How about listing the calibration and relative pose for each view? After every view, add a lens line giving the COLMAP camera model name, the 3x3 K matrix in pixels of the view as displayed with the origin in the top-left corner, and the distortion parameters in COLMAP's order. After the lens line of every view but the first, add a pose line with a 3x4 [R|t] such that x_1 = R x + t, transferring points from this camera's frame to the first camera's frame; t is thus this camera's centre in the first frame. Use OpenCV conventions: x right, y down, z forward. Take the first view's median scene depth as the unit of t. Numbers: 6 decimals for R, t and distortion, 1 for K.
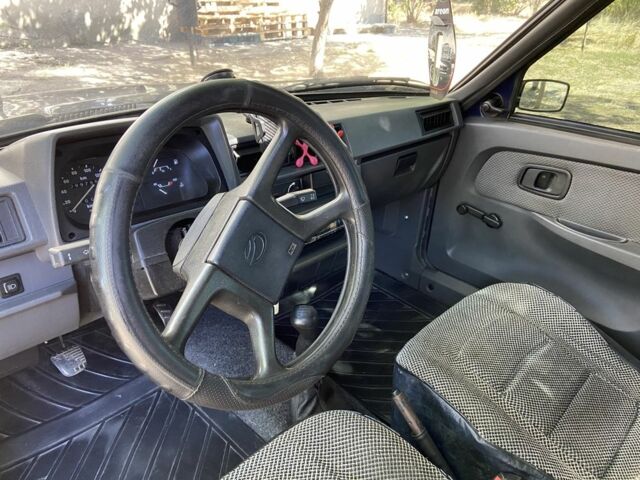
lens RADIAL K [[485.4, 0, 311.8], [0, 485.4, 235.9], [0, 0, 1]] dist [0.004012, -0.008379]
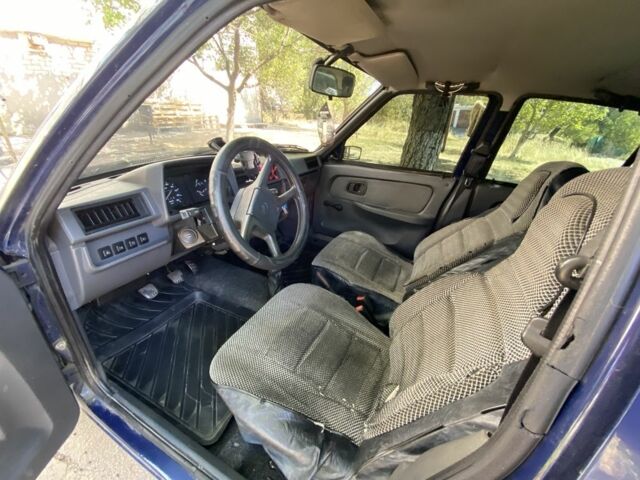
lens RADIAL K [[246.7, 0, 320.0], [0, 246.7, 240.0], [0, 0, 1]] dist [0.000625, -0.000175]
pose [[0.941825, -0.118826, 0.314399, -0.147135], [0.109424, 0.992862, 0.047456, 0.085687], [-0.317794, -0.010293, 0.948104, -0.142452]]
